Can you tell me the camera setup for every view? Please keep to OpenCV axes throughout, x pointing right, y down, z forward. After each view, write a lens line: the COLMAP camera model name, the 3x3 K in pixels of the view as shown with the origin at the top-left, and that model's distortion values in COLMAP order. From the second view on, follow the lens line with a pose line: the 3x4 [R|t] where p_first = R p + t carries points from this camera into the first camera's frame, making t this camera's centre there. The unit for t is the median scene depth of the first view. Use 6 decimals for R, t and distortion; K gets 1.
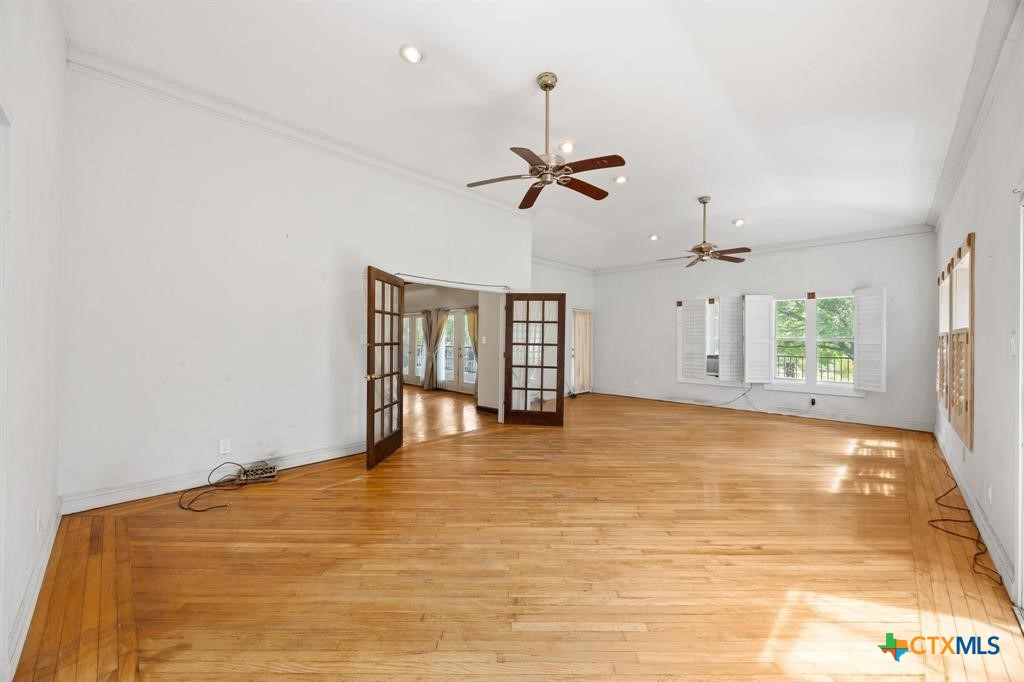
lens RADIAL K [[388.1, 0, 509.2], [0, 388.1, 339.7], [0, 0, 1]] dist [-0.006180, 0.000790]
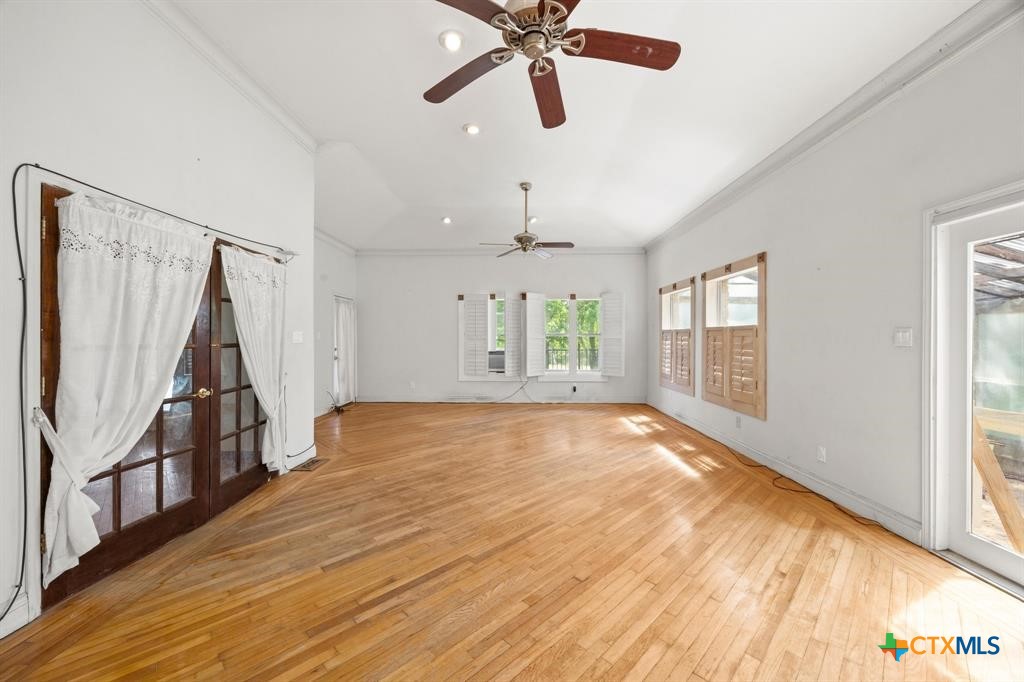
lens RADIAL K [[388.1, 0, 513.4], [0, 388.1, 339.6], [0, 0, 1]] dist [-0.006180, 0.000790]
pose [[0.731562, -0.010633, 0.681692, -0.154911], [0.004427, 0.999931, 0.010846, -0.000128], [-0.681760, -0.004917, 0.731559, 0.314125]]
